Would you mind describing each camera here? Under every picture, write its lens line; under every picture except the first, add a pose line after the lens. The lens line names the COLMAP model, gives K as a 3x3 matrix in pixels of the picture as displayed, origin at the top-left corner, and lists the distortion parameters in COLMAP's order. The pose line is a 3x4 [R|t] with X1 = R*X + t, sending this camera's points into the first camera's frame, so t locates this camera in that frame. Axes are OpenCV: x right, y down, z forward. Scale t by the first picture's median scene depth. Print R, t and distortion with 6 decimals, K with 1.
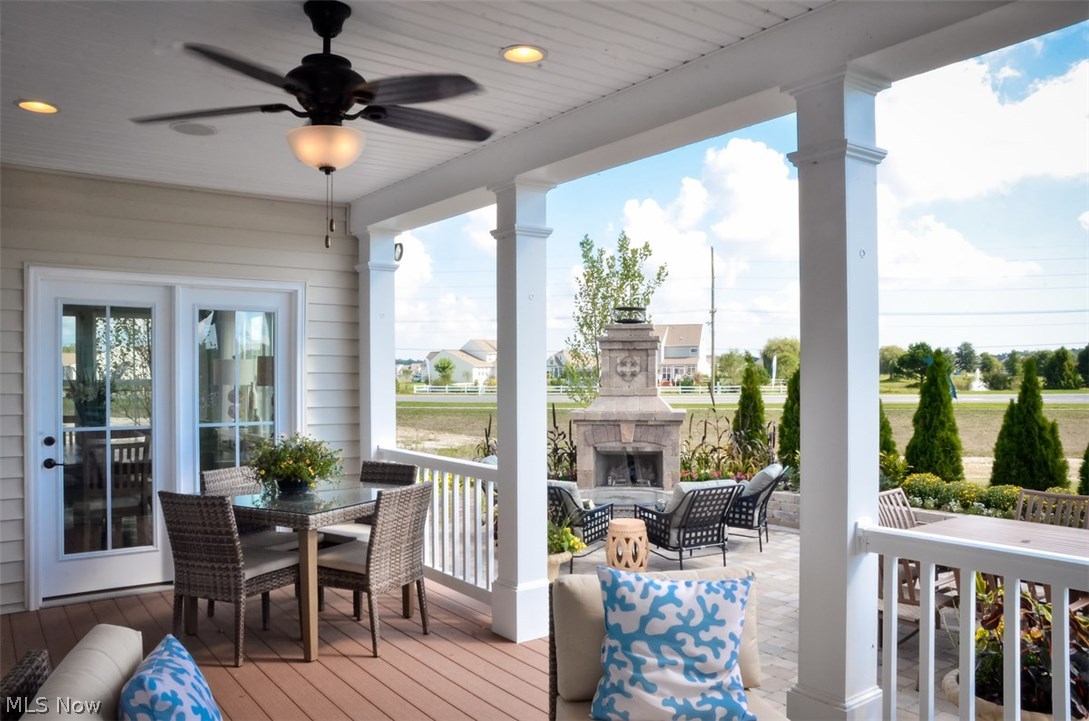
lens RADIAL K [[813.6, 0, 541.4], [0, 813.6, 368.1], [0, 0, 1]] dist [-0.118537, 0.104284]
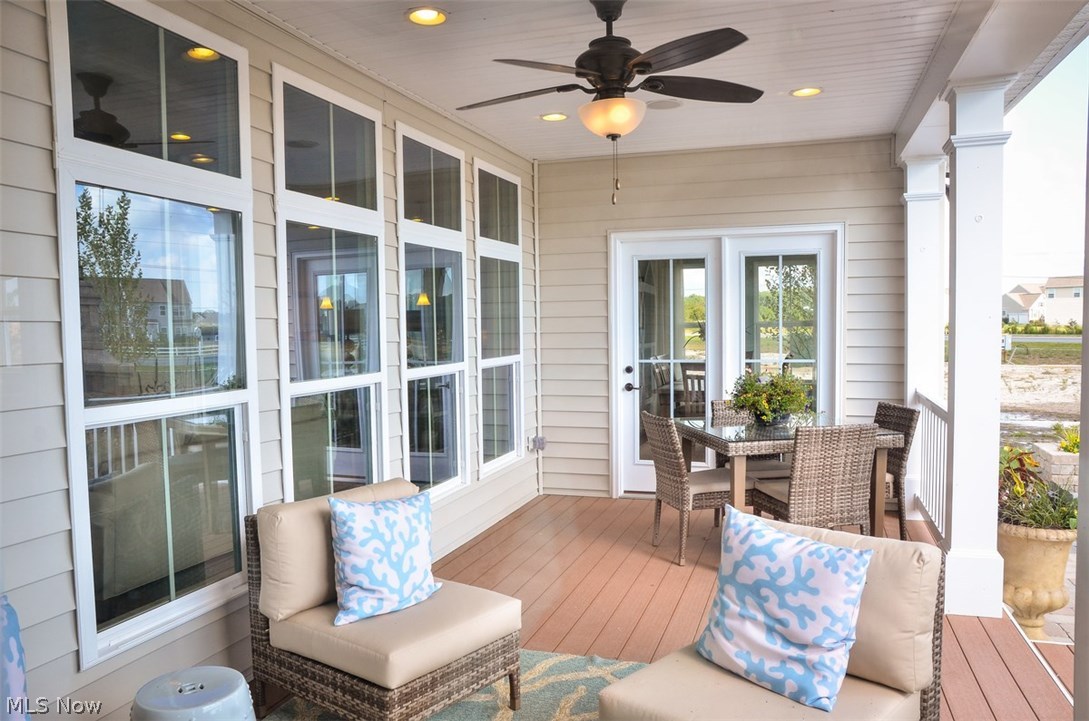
lens RADIAL K [[813.6, 0, 541.4], [0, 813.6, 368.1], [0, 0, 1]] dist [-0.118537, 0.104284]
pose [[0.584756, 0.038583, -0.810291, 0.731593], [0.019890, 0.997886, 0.061870, 0.014273], [0.810965, -0.052296, 0.582752, 0.256464]]
